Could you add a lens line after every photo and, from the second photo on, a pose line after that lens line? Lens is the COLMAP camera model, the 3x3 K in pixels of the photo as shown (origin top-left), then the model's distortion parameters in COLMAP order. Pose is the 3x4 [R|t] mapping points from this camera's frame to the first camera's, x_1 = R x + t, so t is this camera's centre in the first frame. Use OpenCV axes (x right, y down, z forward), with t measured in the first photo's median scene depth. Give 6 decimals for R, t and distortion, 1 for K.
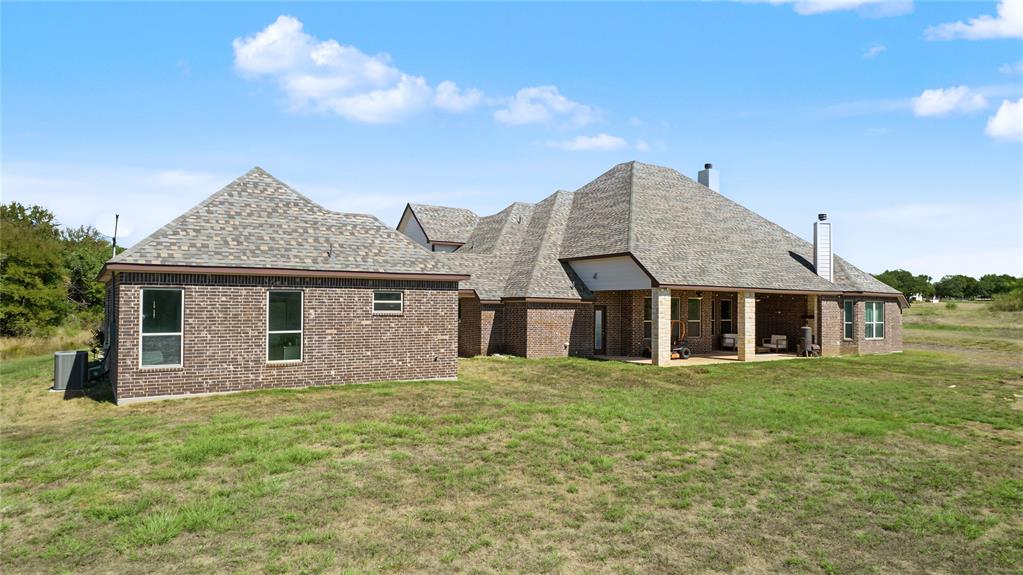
lens RADIAL K [[647.5, 0, 511.5], [0, 647.5, 287.5], [0, 0, 1]] dist [-0.006562, -0.002169]
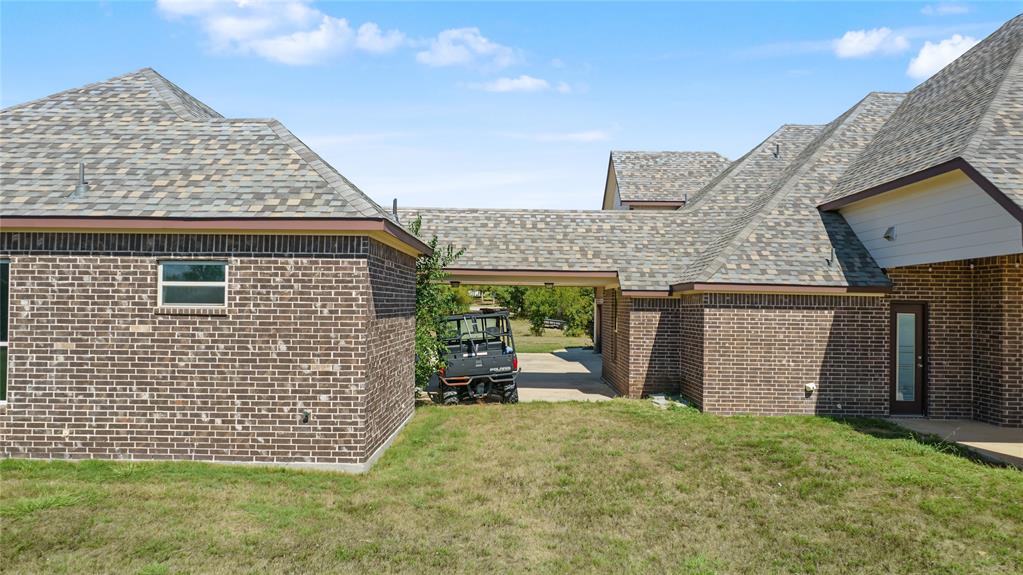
lens RADIAL K [[647.5, 0, 511.5], [0, 647.5, 287.5], [0, 0, 1]] dist [-0.006562, -0.002169]
pose [[0.824735, -0.014789, -0.565325, 0.169596], [0.009674, 0.999881, -0.012045, 0.021985], [0.565436, 0.004465, 0.824780, 0.514989]]
